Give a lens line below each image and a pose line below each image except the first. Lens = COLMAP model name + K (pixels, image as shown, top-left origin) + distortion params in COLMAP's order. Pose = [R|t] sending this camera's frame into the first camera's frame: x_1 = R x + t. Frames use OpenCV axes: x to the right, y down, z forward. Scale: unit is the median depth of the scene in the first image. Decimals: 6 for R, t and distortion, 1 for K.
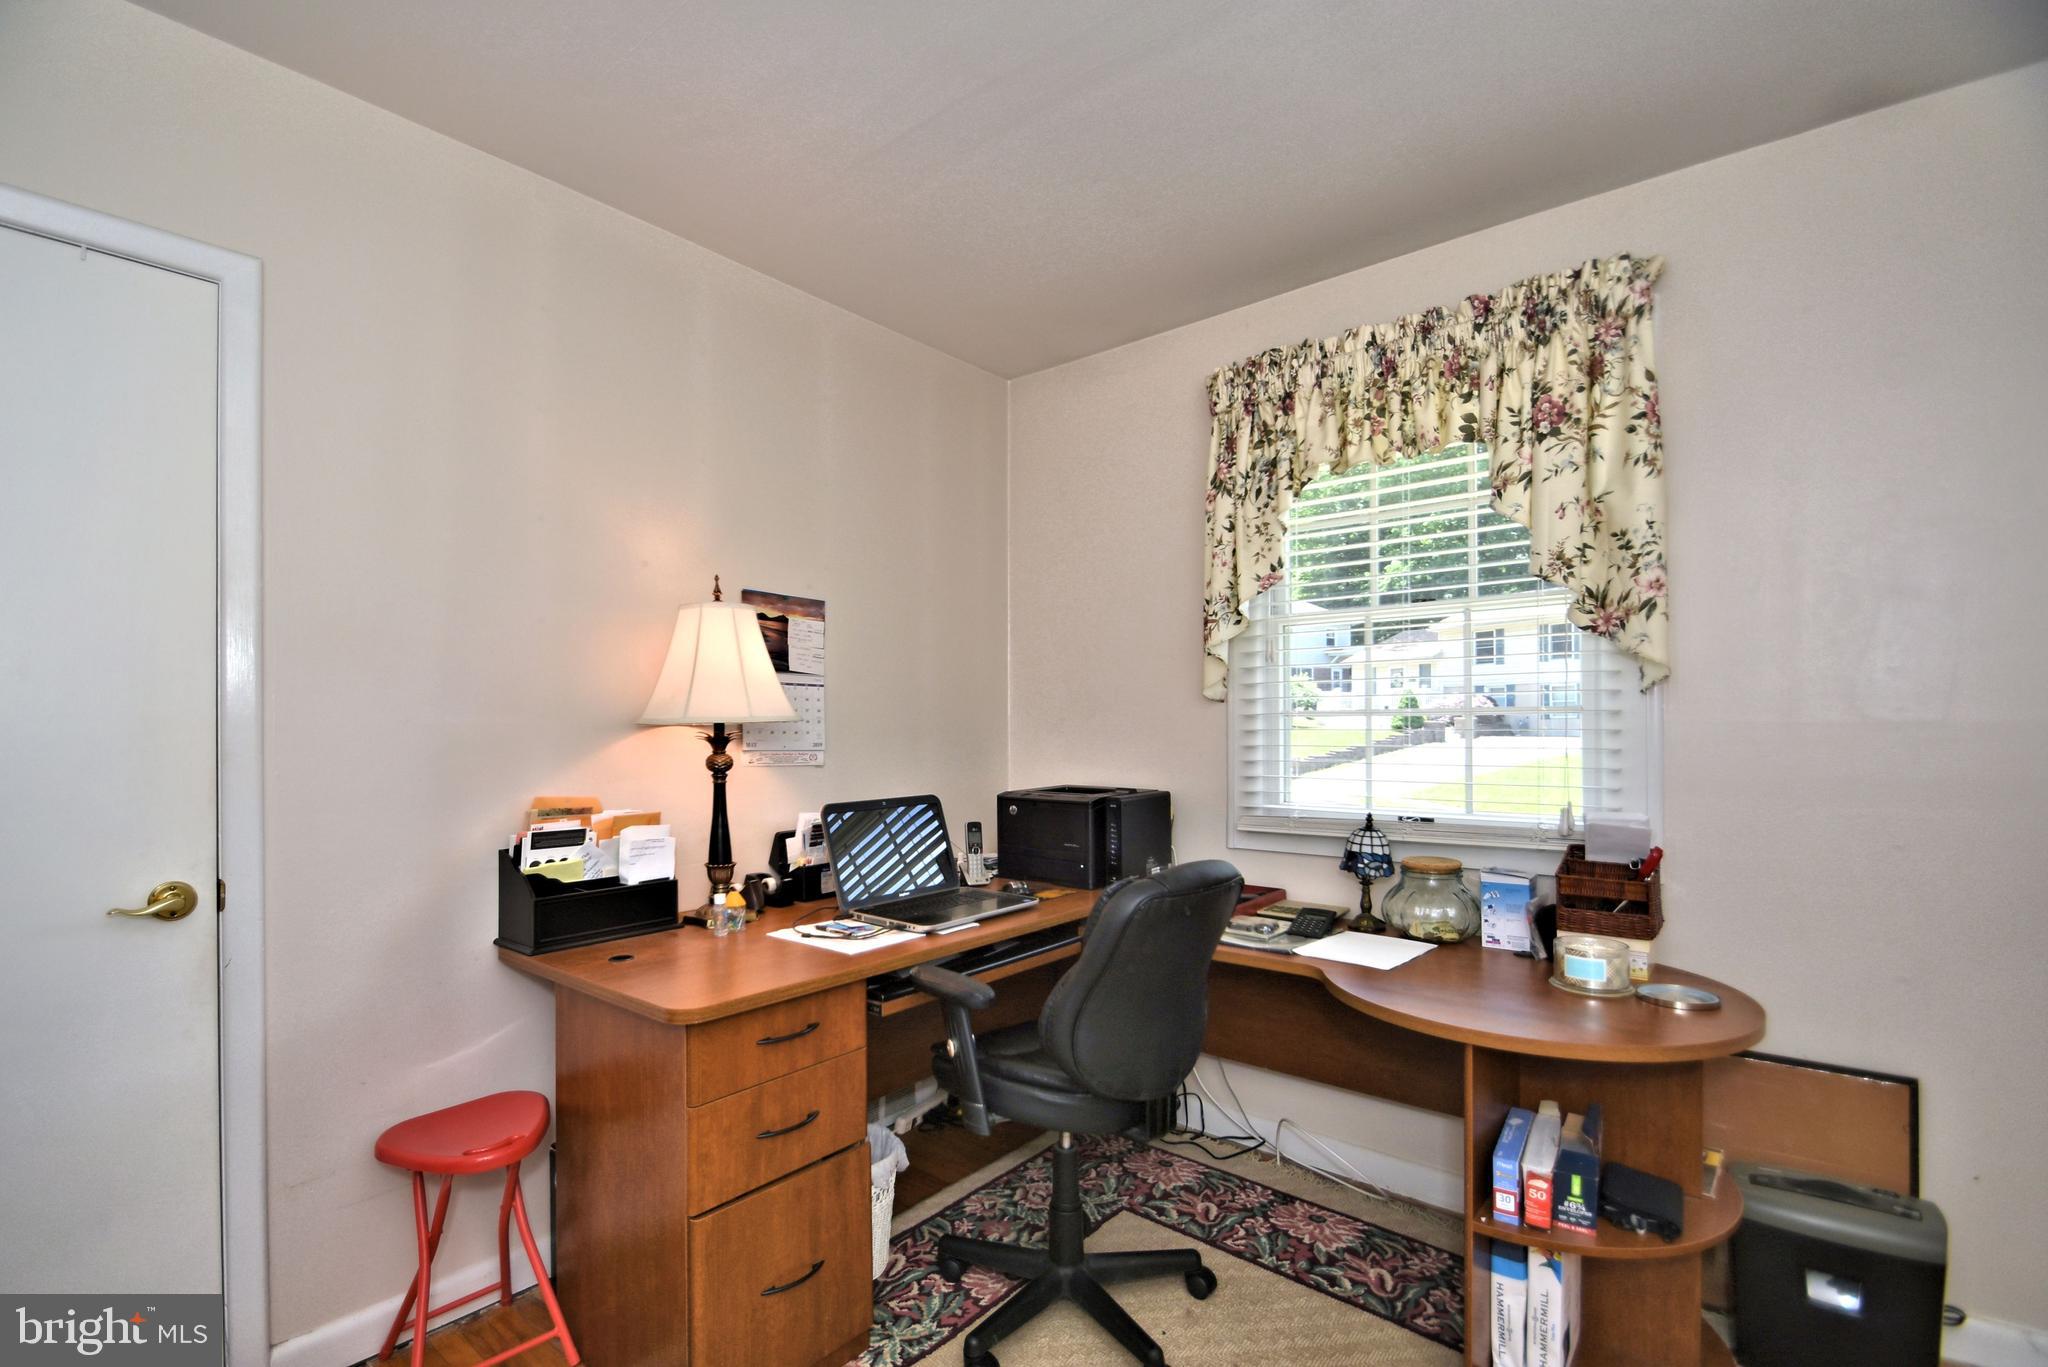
lens RADIAL K [[917.7, 0, 979.1], [0, 917.7, 726.1], [0, 0, 1]] dist [0.000196, -0.000437]
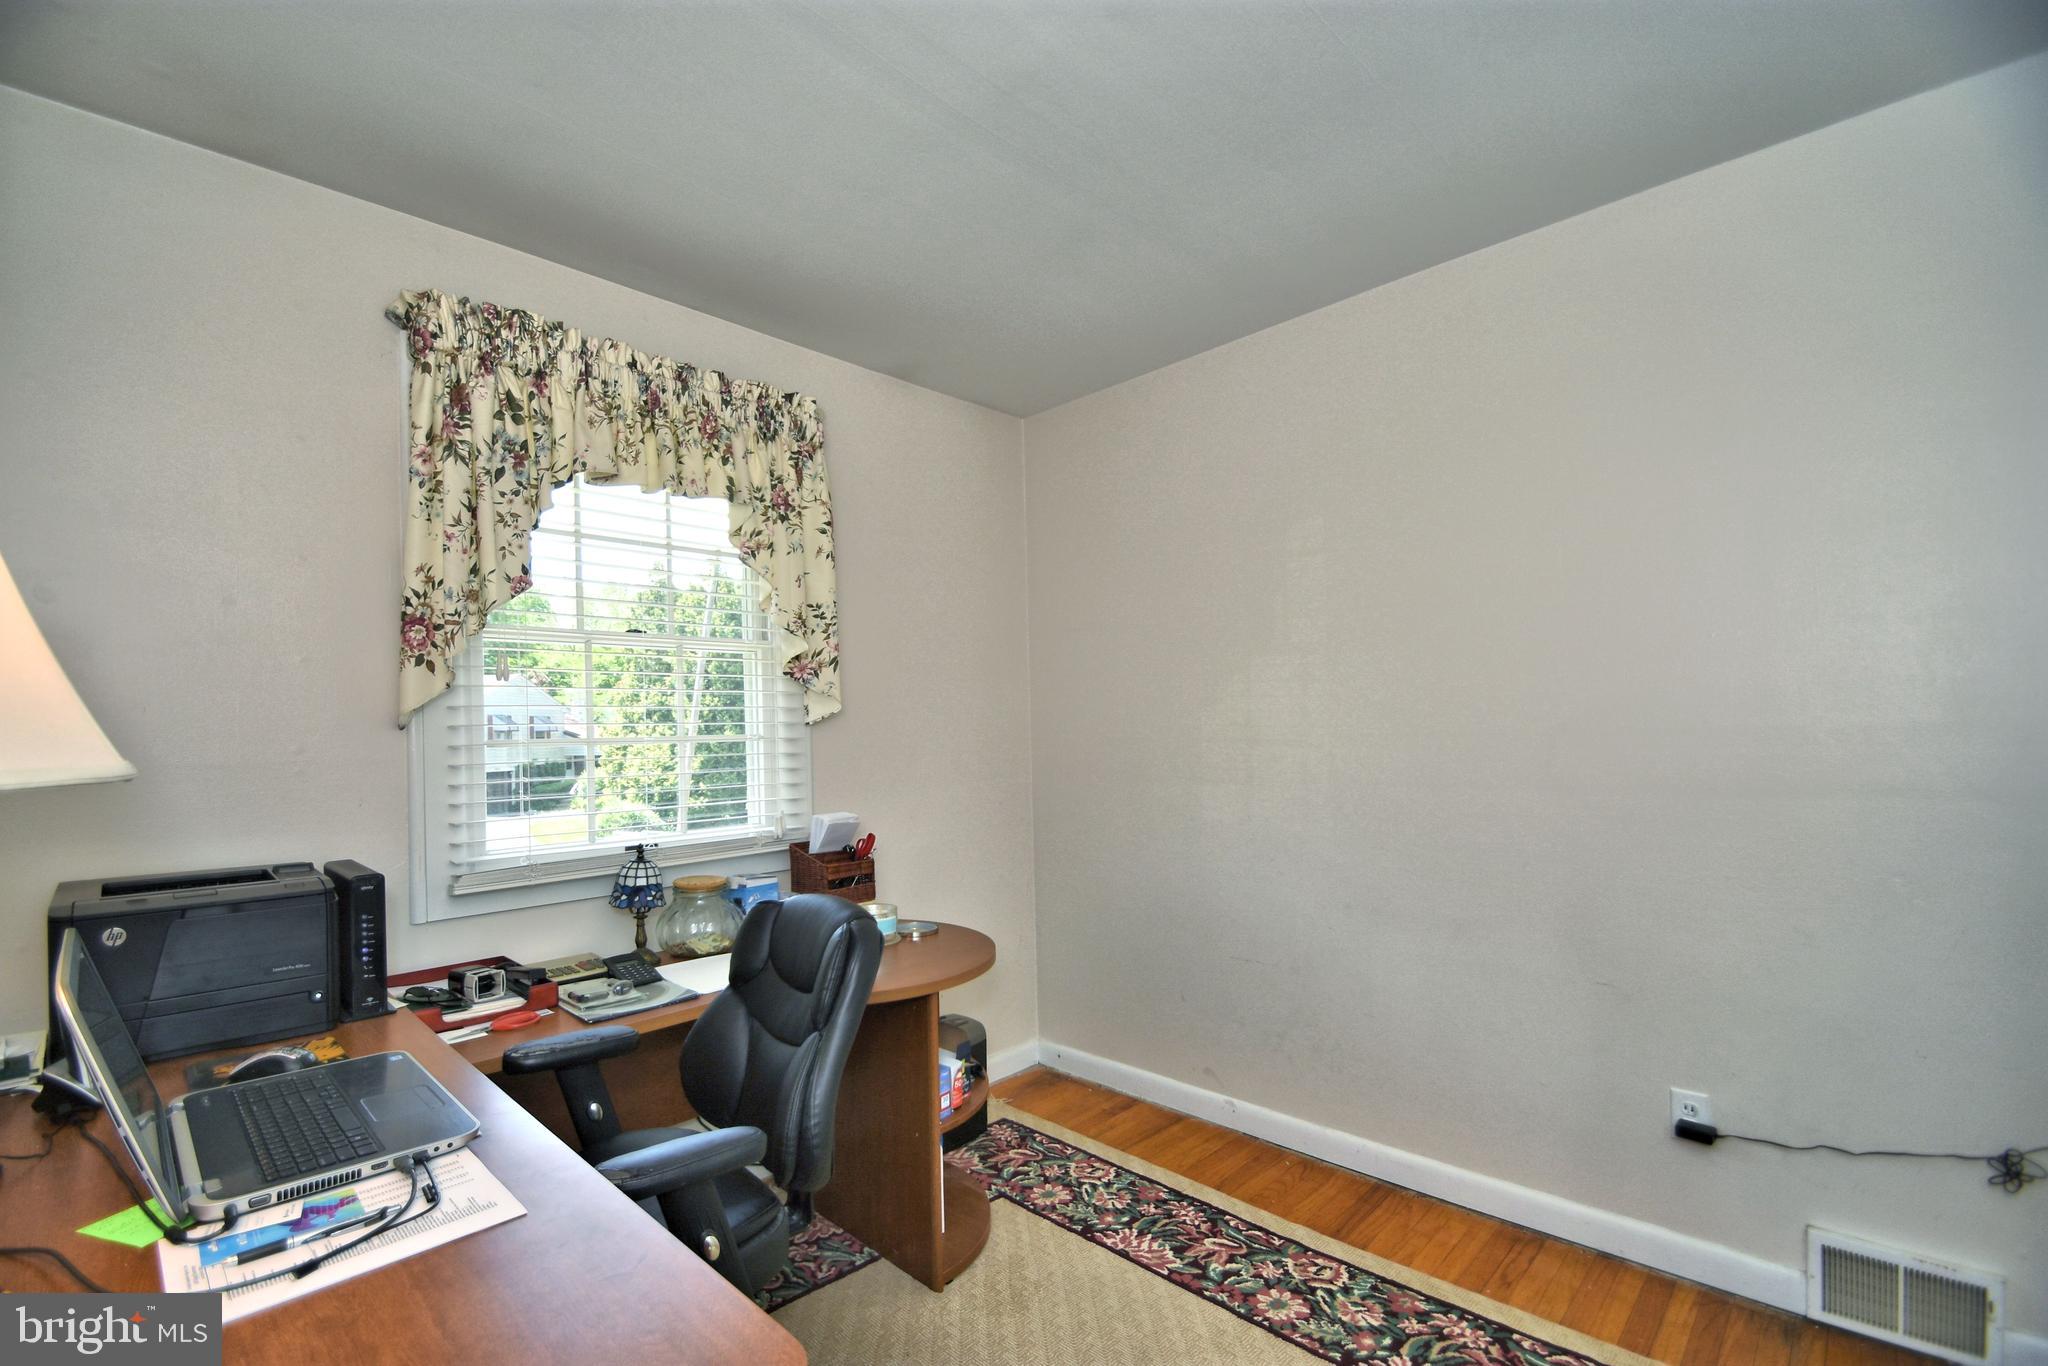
lens RADIAL K [[917.7, 0, 982.8], [0, 917.7, 722.2], [0, 0, 1]] dist [0.000196, -0.000437]
pose [[0.062366, 0.014436, 0.997949, -0.550386], [0.021526, 0.999643, -0.015806, -0.012012], [-0.997821, 0.022468, 0.062033, 0.600332]]
